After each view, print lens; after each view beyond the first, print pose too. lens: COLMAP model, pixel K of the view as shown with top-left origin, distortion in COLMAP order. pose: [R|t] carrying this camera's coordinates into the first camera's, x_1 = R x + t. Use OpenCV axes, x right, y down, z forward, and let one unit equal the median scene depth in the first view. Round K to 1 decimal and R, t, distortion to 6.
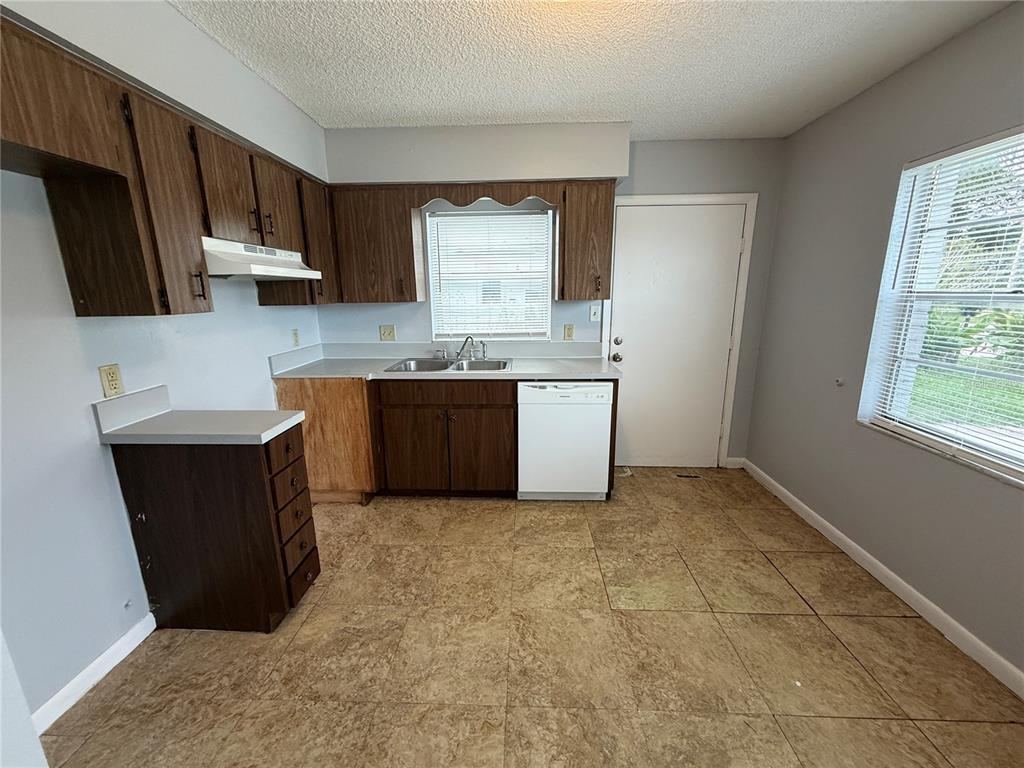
lens RADIAL K [[407.6, 0, 512.0], [0, 407.6, 384.0], [0, 0, 1]] dist [-0.000053, 0.000098]
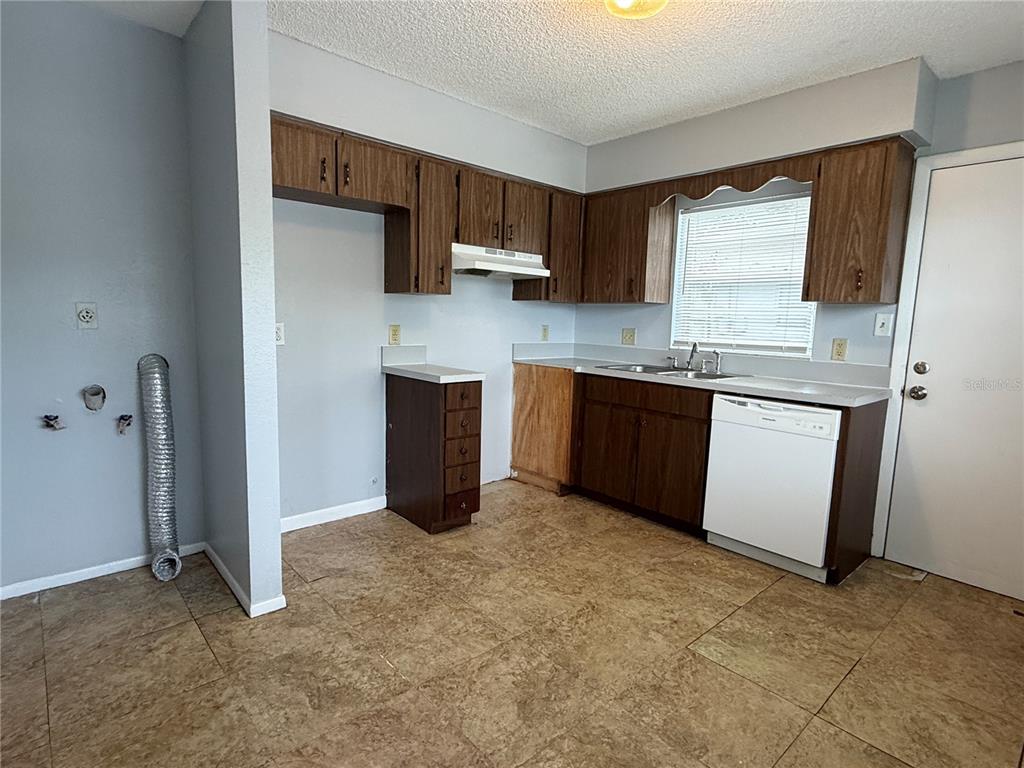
lens RADIAL K [[540.9, 0, 512.0], [0, 540.9, 384.0], [0, 0, 1]] dist [0.004076, 0.000388]
pose [[0.696501, 0.119760, -0.707492, 0.514790], [-0.196530, 0.980110, -0.027571, 0.089967], [0.690118, 0.158247, 0.706184, -0.083827]]
